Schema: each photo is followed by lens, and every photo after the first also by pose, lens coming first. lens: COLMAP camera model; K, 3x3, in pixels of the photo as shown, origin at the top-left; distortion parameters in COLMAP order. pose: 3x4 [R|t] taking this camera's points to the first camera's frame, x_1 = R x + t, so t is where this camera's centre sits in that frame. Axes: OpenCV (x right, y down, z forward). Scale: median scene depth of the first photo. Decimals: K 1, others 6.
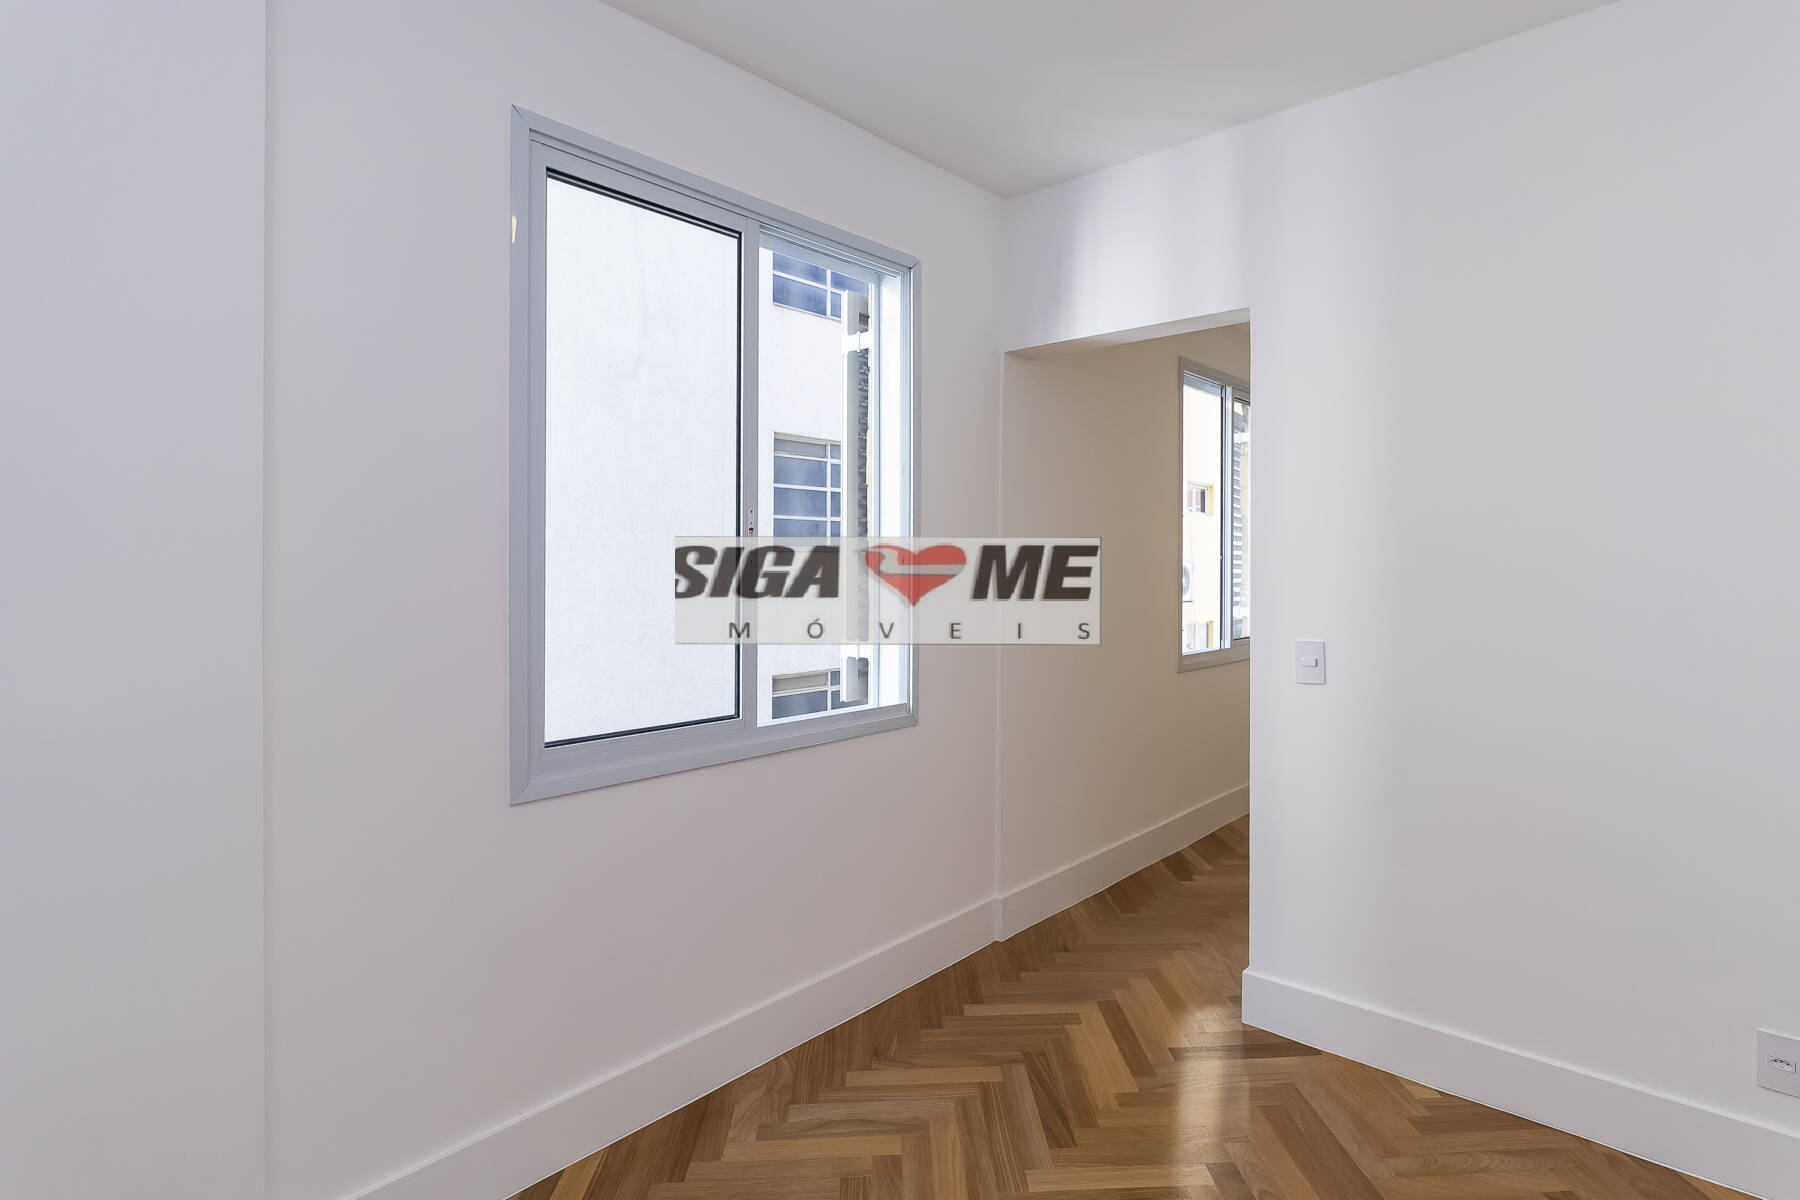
lens RADIAL K [[971.1, 0, 903.7], [0, 971.1, 558.1], [0, 0, 1]] dist [-0.000030, -0.001472]
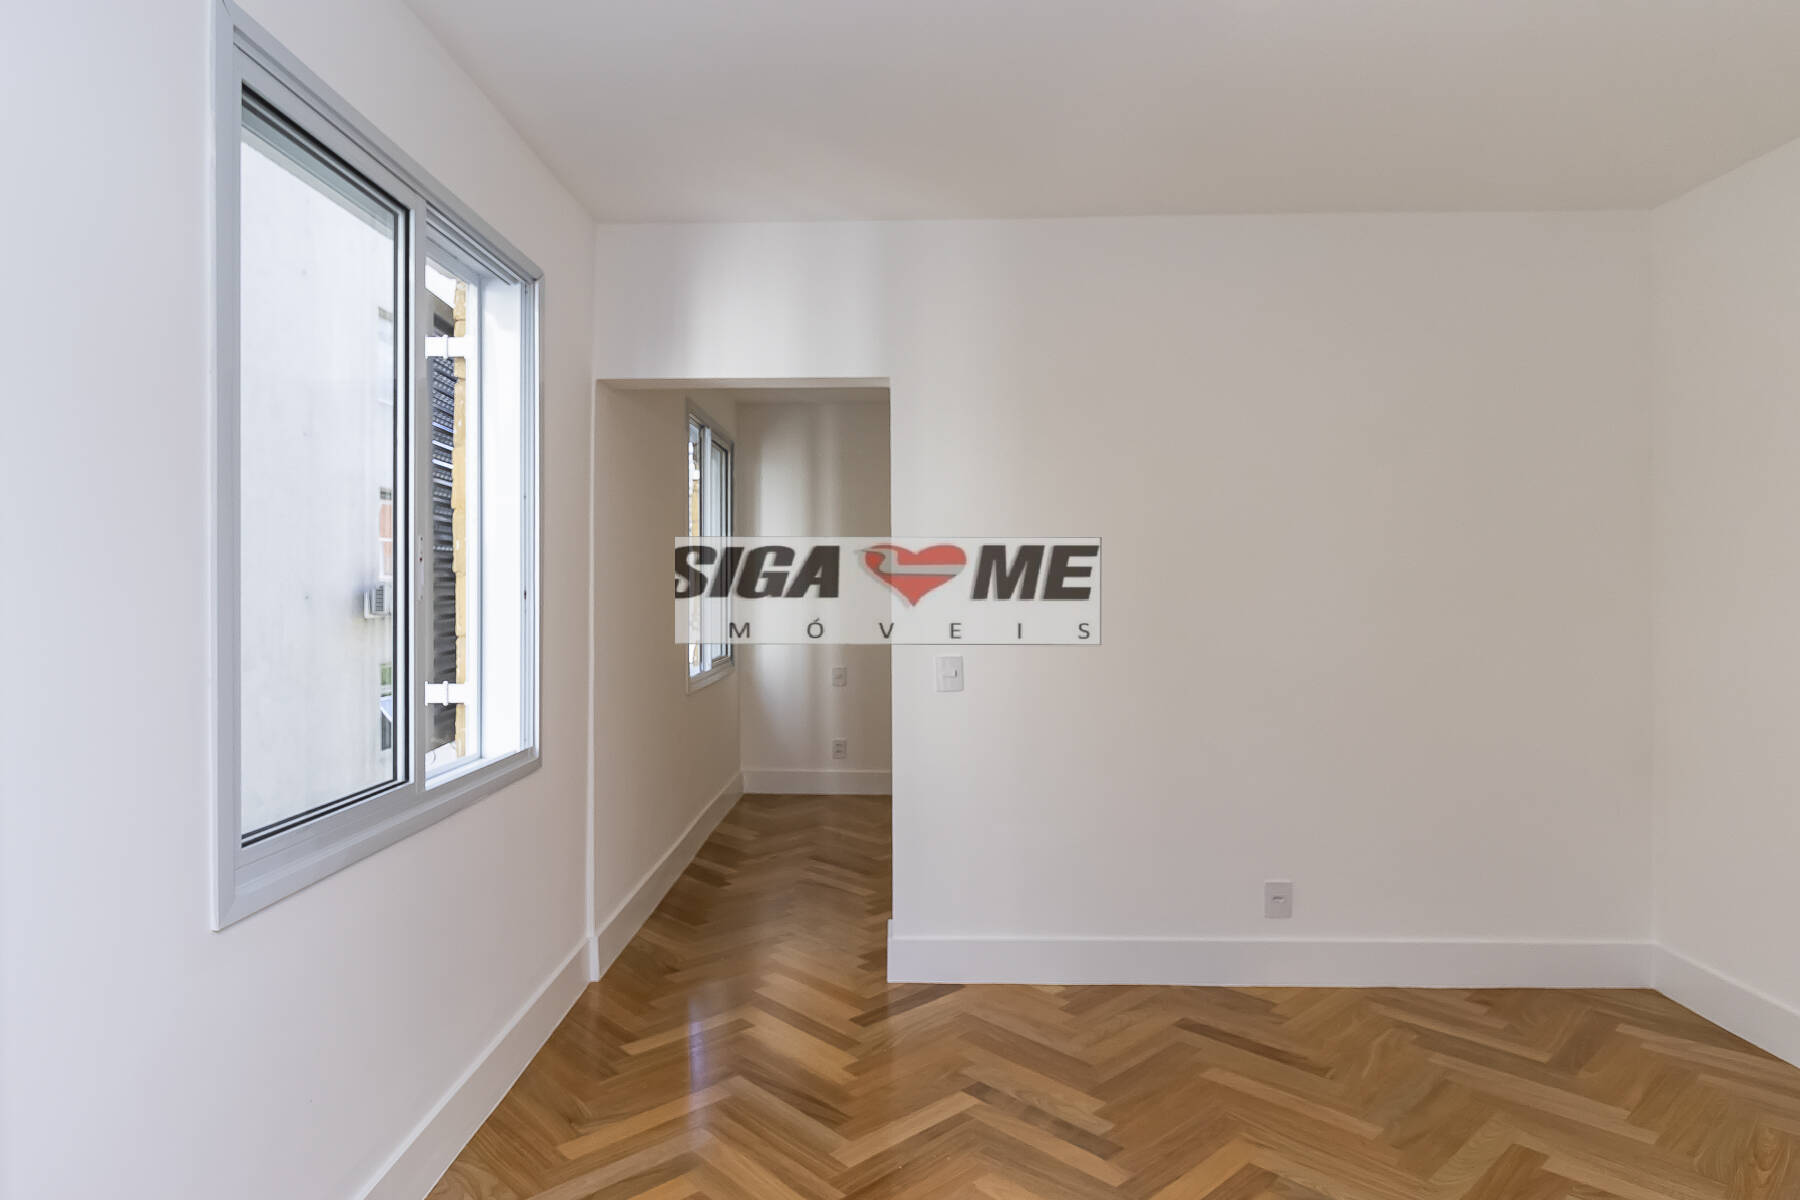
lens RADIAL K [[943.2, 0, 899.6], [0, 943.2, 592.5], [0, 0, 1]] dist [-0.000897, -0.000491]
pose [[0.786168, -0.010099, 0.617930, -0.371037], [0.005274, 0.999940, 0.009632, -0.007734], [-0.617990, -0.004313, 0.786174, 0.097681]]
